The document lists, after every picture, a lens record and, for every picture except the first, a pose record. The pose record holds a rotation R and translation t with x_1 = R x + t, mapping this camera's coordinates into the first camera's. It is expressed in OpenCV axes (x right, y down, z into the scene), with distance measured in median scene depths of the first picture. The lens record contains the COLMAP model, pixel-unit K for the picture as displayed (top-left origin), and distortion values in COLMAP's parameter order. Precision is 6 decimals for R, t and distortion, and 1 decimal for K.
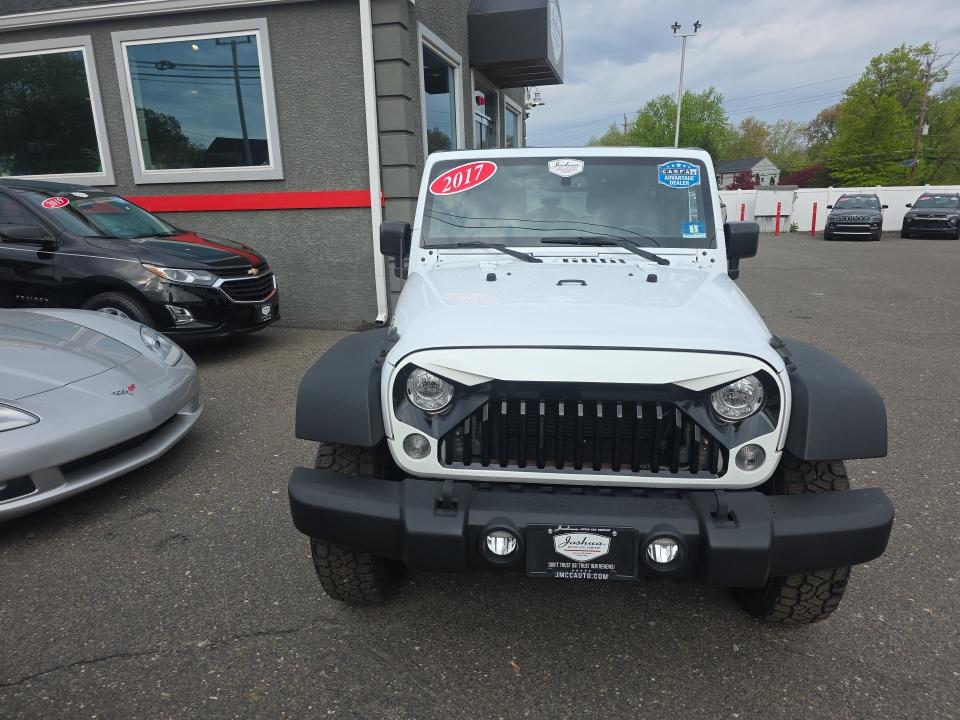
lens RADIAL K [[644.3, 0, 480.0], [0, 644.3, 360.0], [0, 0, 1]] dist [0.059196, -0.056510]
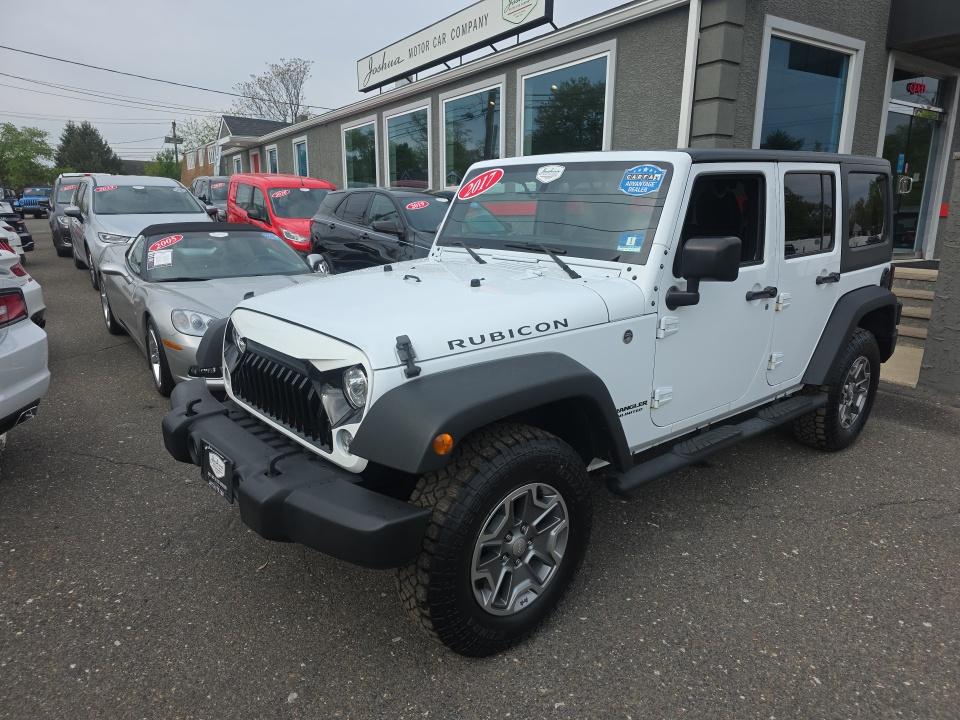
lens RADIAL K [[644.3, 0, 480.0], [0, 644.3, 360.0], [0, 0, 1]] dist [0.059196, -0.056510]
pose [[0.716057, 0.180161, -0.674392, 0.788289], [-0.187761, 0.980224, 0.062501, -0.057584], [0.672315, 0.081871, 0.735724, 0.216385]]
